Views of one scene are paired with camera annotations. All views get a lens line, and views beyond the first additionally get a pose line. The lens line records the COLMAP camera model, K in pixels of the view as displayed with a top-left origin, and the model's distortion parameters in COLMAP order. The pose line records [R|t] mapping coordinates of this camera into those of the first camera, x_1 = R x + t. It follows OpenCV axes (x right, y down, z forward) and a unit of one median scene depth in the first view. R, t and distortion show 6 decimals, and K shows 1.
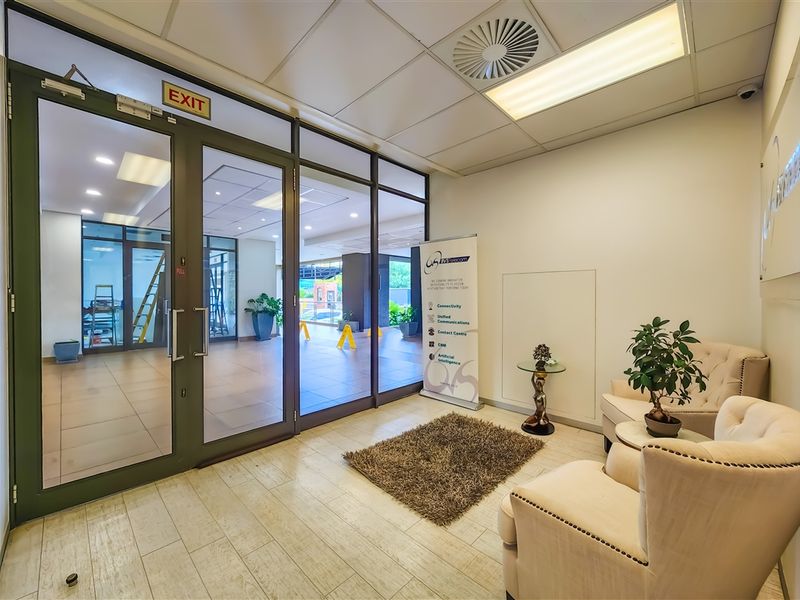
lens RADIAL K [[328.7, 0, 400.0], [0, 328.7, 300.0], [0, 0, 1]] dist [-0.000721, -0.000109]
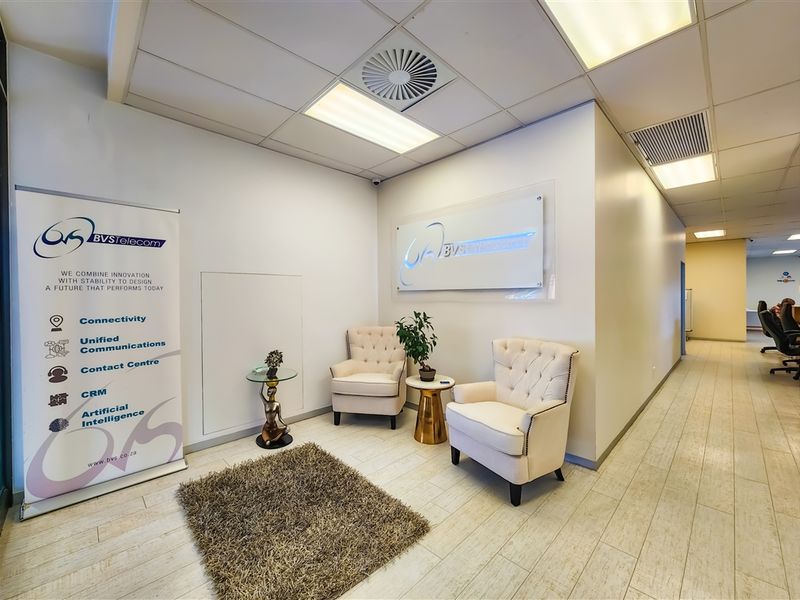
lens RADIAL K [[328.7, 0, 400.0], [0, 328.7, 300.0], [0, 0, 1]] dist [-0.000721, -0.000109]
pose [[0.022603, -0.011917, 0.999674, -0.419823], [0.021528, 0.999703, 0.011430, -0.011931], [-0.999513, 0.021263, 0.022852, 0.508433]]
